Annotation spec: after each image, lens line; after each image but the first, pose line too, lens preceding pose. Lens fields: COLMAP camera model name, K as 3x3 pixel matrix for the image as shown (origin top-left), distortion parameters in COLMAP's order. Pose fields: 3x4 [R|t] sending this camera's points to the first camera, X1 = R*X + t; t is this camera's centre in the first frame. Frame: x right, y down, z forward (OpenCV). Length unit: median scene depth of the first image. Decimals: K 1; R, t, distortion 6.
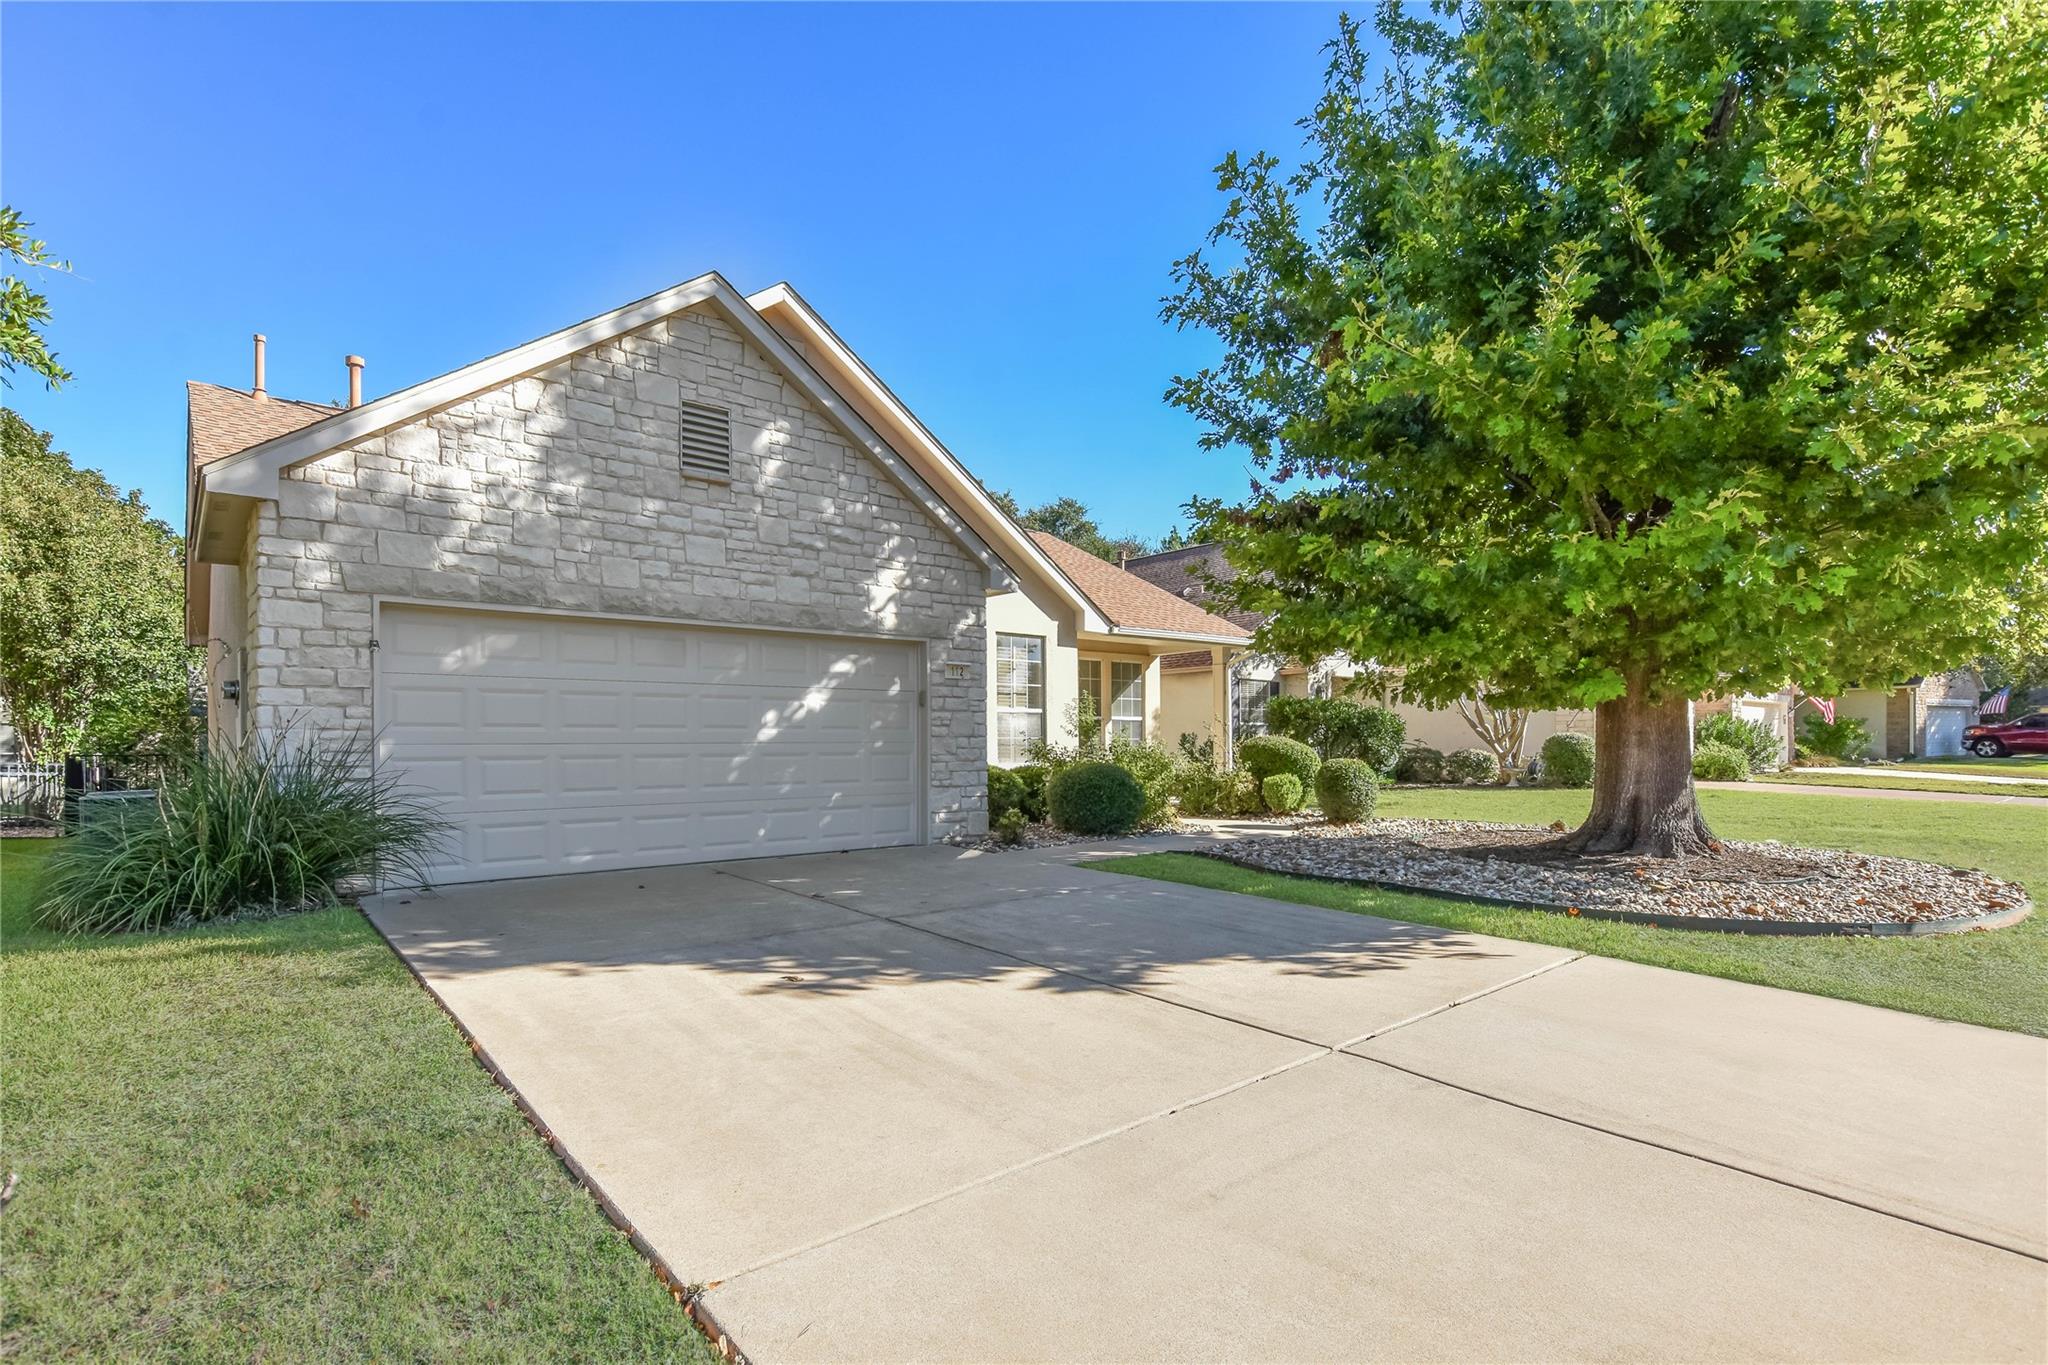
lens RADIAL K [[1004.8, 0, 1019.3], [0, 1004.8, 724.9], [0, 0, 1]] dist [0.000776, 0.000306]
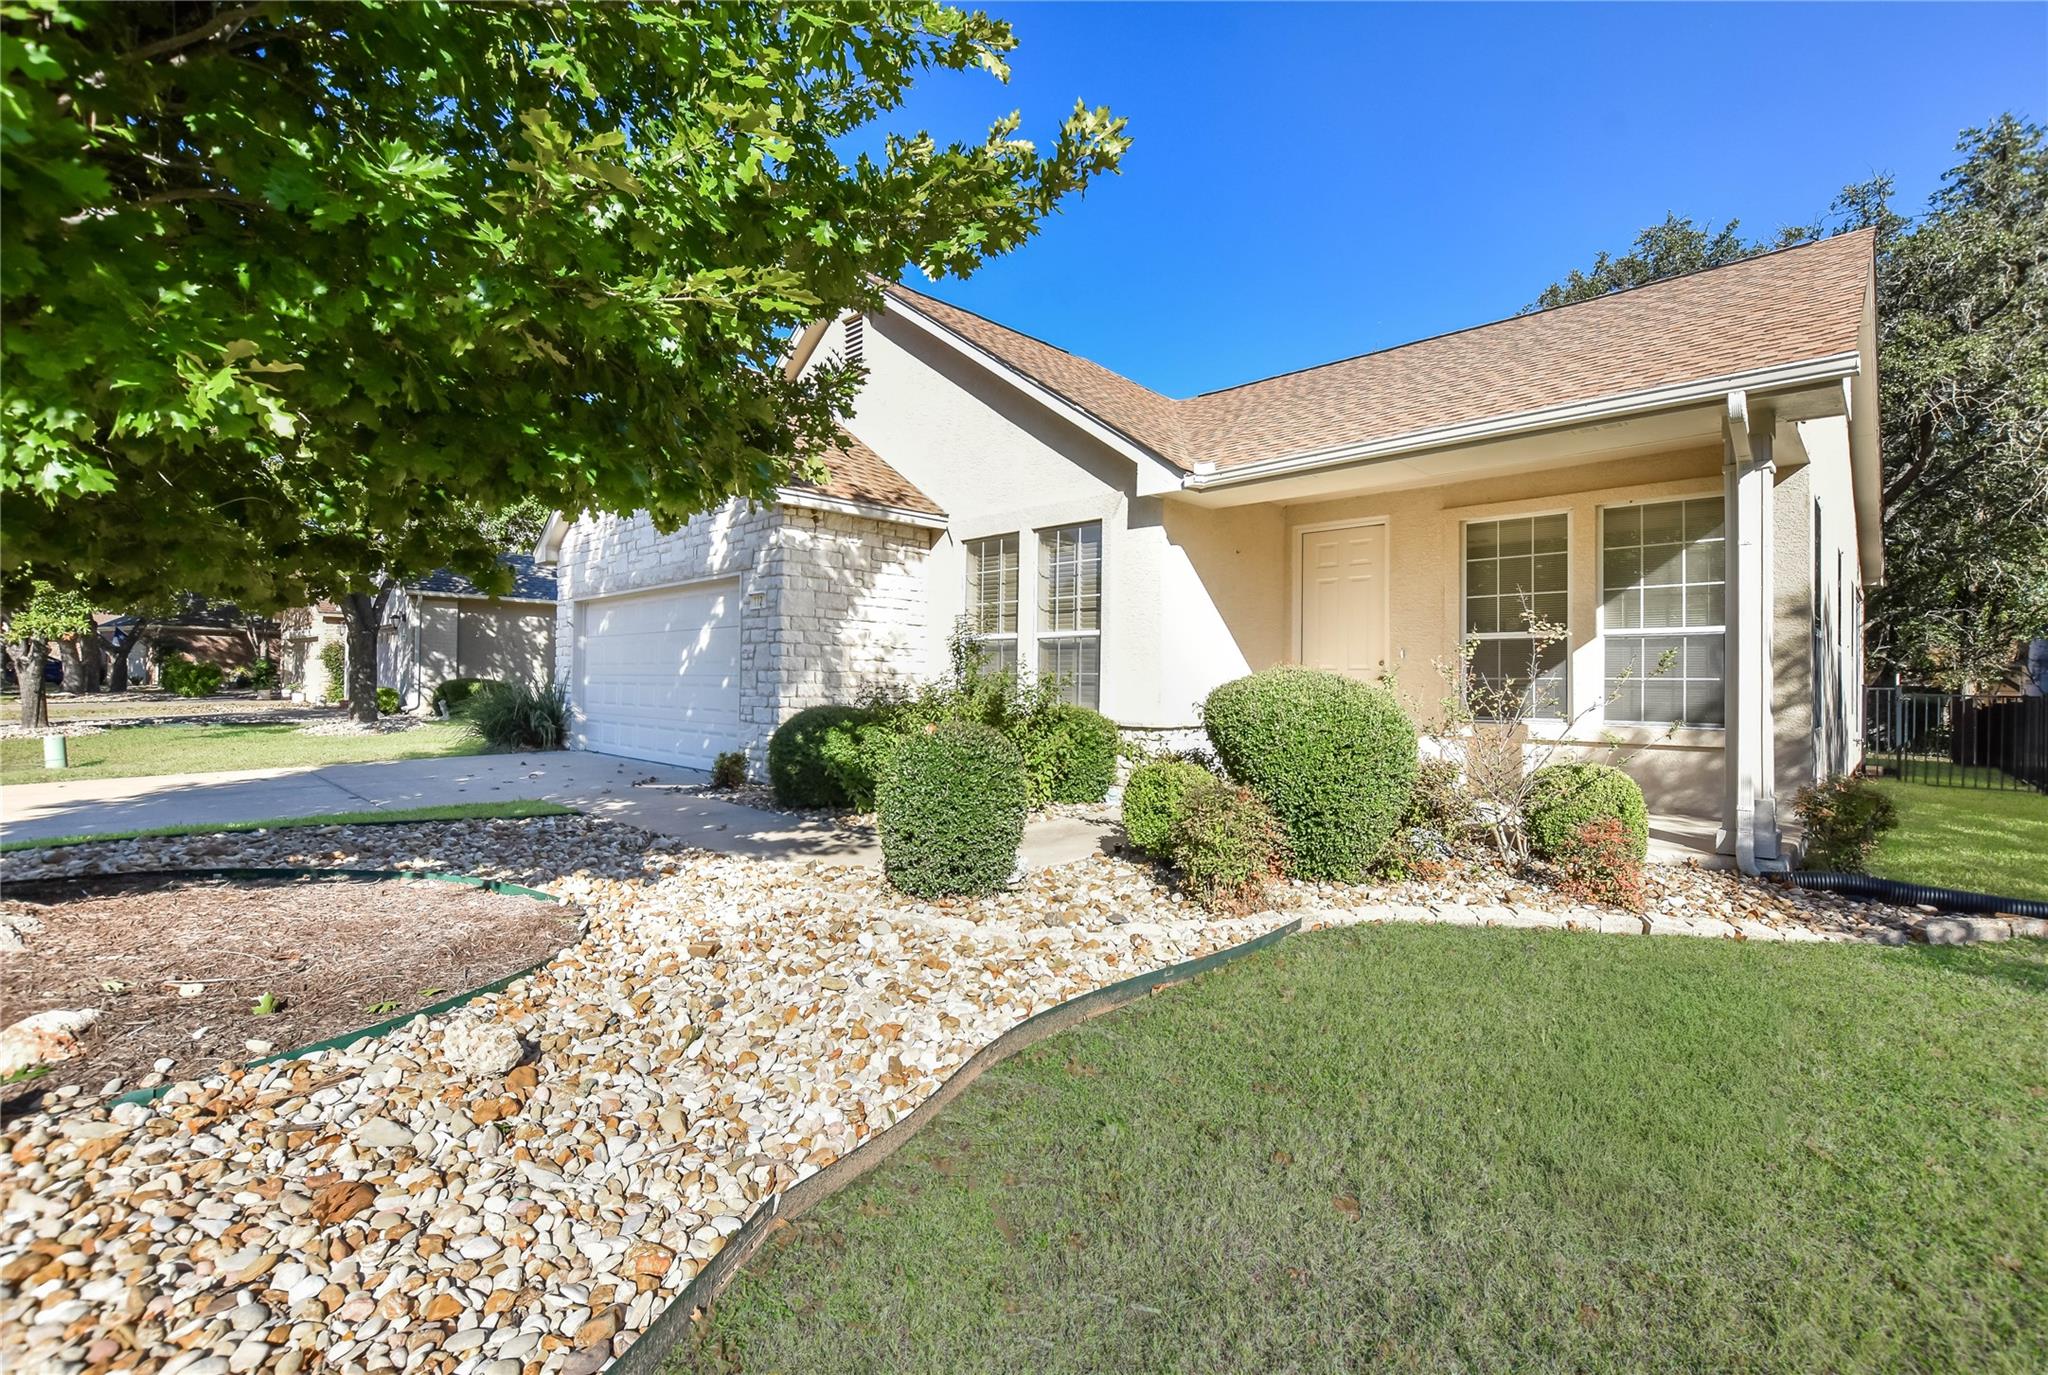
lens RADIAL K [[927.9, 0, 1024.0], [0, 927.9, 687.5], [0, 0, 1]] dist [-0.000115, 0.000005]
pose [[0.078821, 0.006455, -0.996868, 0.960816], [0.003881, 0.999969, 0.006782, 0.027416], [0.996881, -0.004404, 0.078793, 1.376534]]
